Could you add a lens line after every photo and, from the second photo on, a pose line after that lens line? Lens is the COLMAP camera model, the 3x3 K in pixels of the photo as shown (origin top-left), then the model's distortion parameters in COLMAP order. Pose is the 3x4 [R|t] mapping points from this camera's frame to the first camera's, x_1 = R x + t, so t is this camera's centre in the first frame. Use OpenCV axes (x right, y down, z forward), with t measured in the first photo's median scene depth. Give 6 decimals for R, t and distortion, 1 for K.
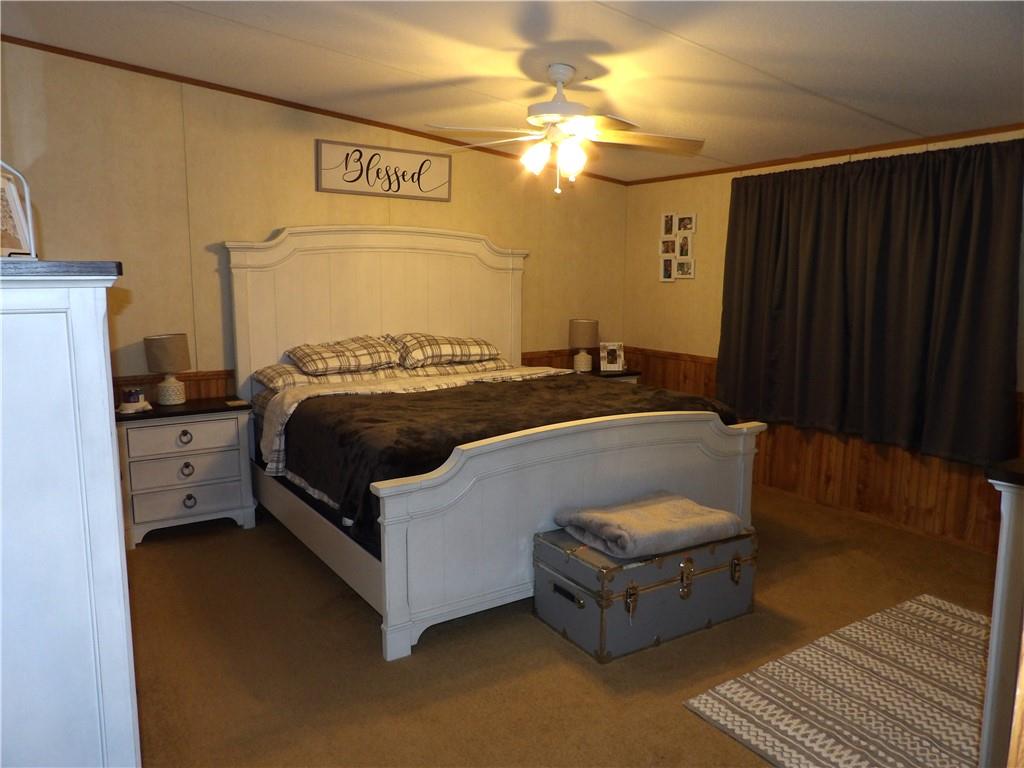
lens RADIAL K [[729.0, 0, 507.8], [0, 729.0, 385.2], [0, 0, 1]] dist [-0.027427, 0.000130]
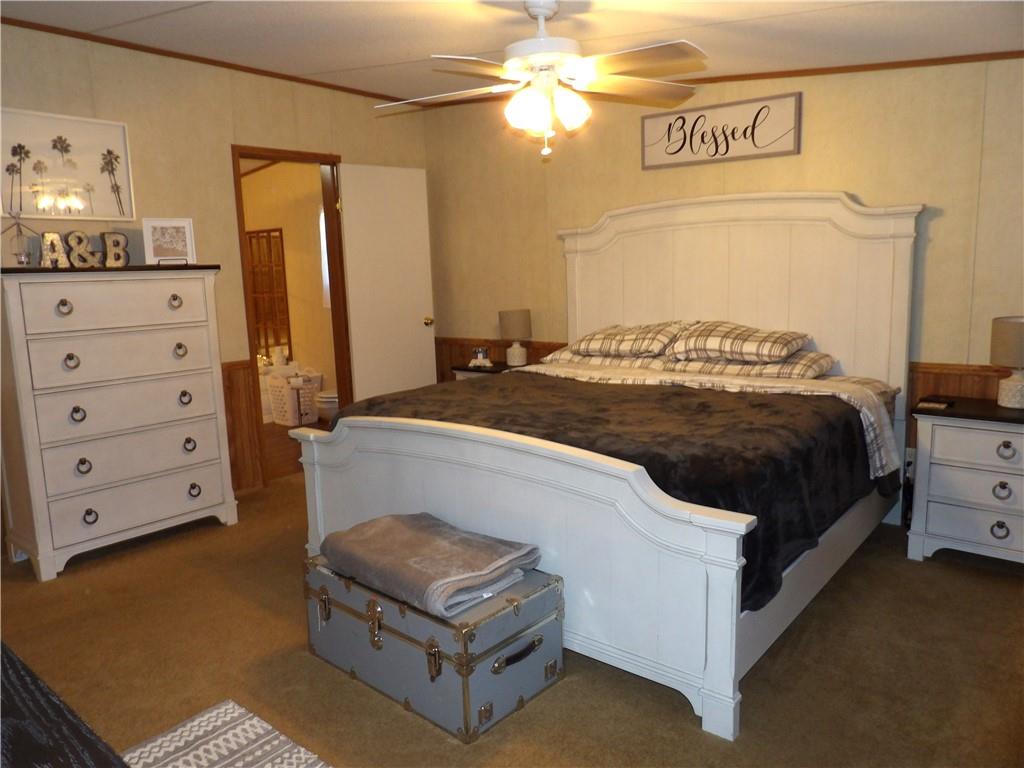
lens RADIAL K [[729.0, 0, 507.8], [0, 729.0, 385.2], [0, 0, 1]] dist [-0.027427, 0.000130]
pose [[0.287034, 0.135567, -0.948279, 0.632063], [-0.113549, 0.987771, 0.106843, -0.063390], [0.951167, 0.077009, 0.298917, 0.541303]]
